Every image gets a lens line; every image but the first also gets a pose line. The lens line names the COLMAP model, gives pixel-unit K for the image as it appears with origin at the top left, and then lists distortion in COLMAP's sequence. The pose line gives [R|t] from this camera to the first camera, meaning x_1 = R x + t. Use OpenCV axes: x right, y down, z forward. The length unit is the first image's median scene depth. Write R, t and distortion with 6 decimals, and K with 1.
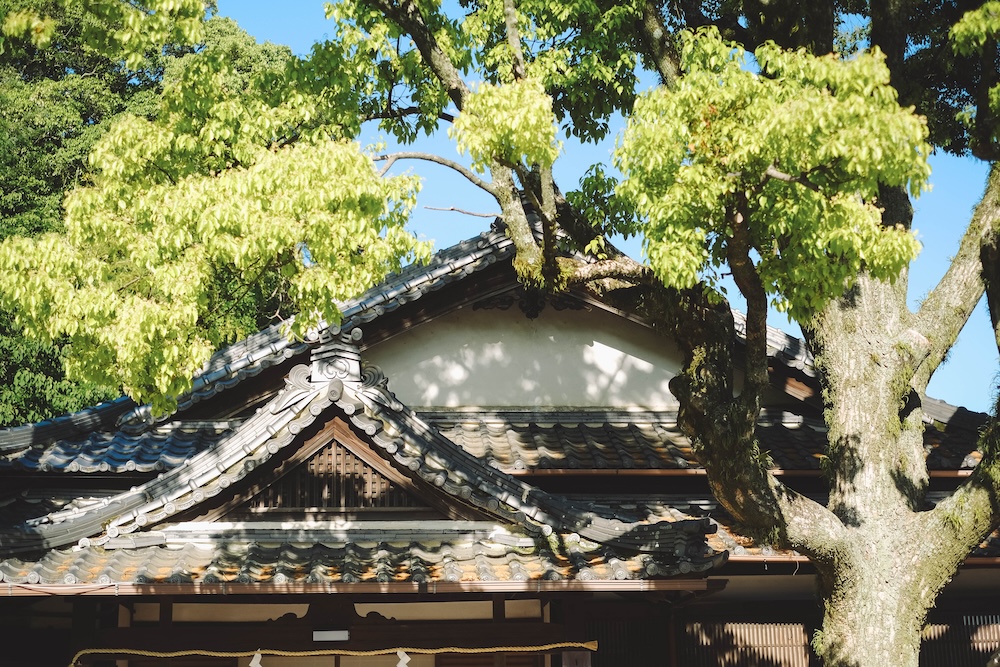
lens RADIAL K [[1550.9, 0, 500.0], [0, 1550.9, 333.5], [0, 0, 1]] dist [-0.002851, 0.040246]
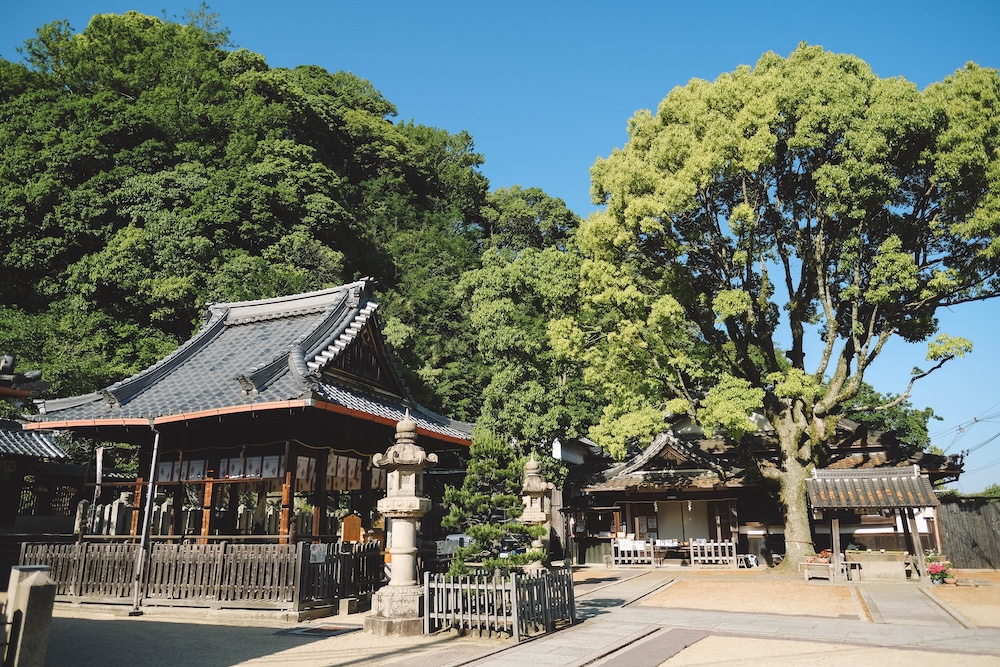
lens RADIAL K [[697.4, 0, 500.0], [0, 697.4, 333.5], [0, 0, 1]] dist [-0.002832, -0.001607]
pose [[0.898034, -0.113060, -0.425151, 0.346387], [0.109563, 0.993440, -0.032758, -0.253892], [0.426065, -0.017163, 0.904530, -0.978480]]
